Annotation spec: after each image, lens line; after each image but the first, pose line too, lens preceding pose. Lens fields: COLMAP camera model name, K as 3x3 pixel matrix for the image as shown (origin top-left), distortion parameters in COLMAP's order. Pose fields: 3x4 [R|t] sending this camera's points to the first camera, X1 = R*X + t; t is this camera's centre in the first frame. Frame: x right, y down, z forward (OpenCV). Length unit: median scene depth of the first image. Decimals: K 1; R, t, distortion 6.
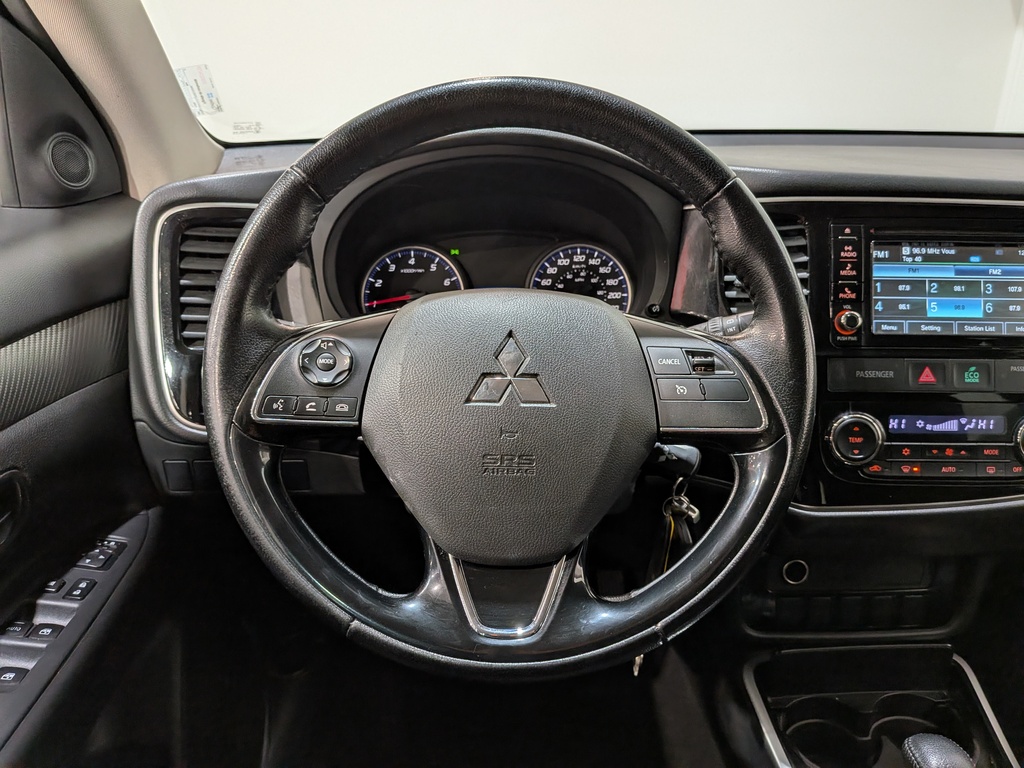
lens RADIAL K [[745.6, 0, 512.0], [0, 745.6, 384.0], [0, 0, 1]] dist [0.054273, -0.119971]
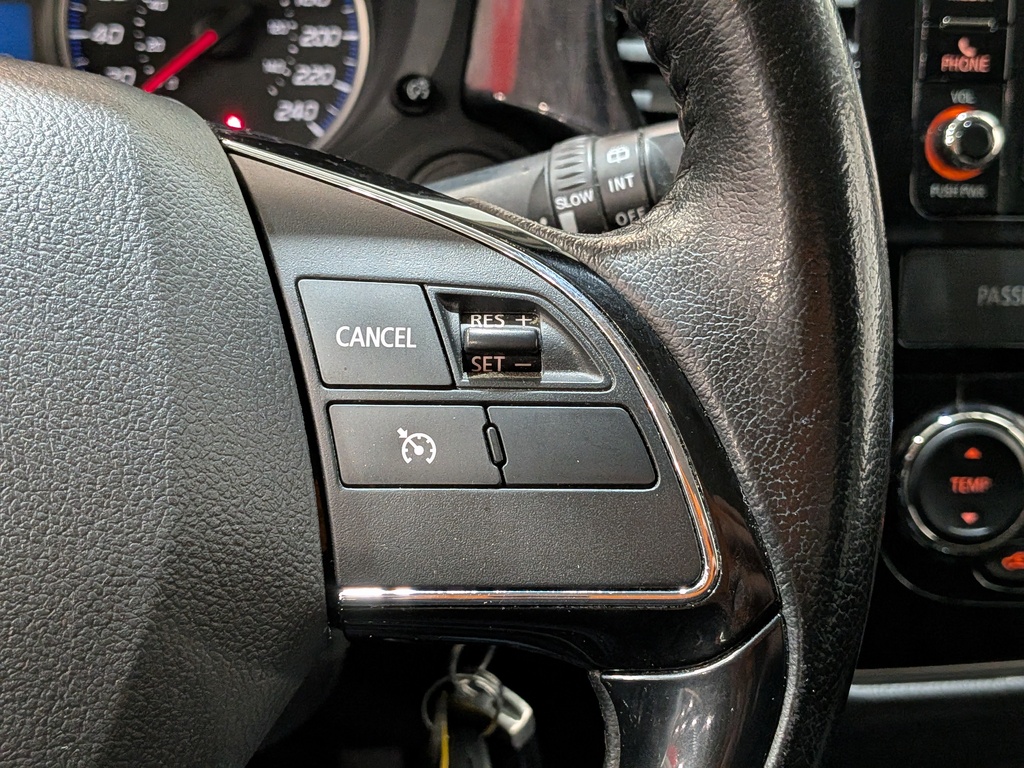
lens RADIAL K [[1516.5, 0, 528.2], [0, 1516.5, 404.0], [0, 0, 1]] dist [0.151979, -0.489187]
pose [[0.982286, -0.025538, 0.185637, 0.123592], [-0.000872, 0.990036, 0.140814, -0.063381], [-0.187384, -0.138482, 0.972476, 0.347717]]
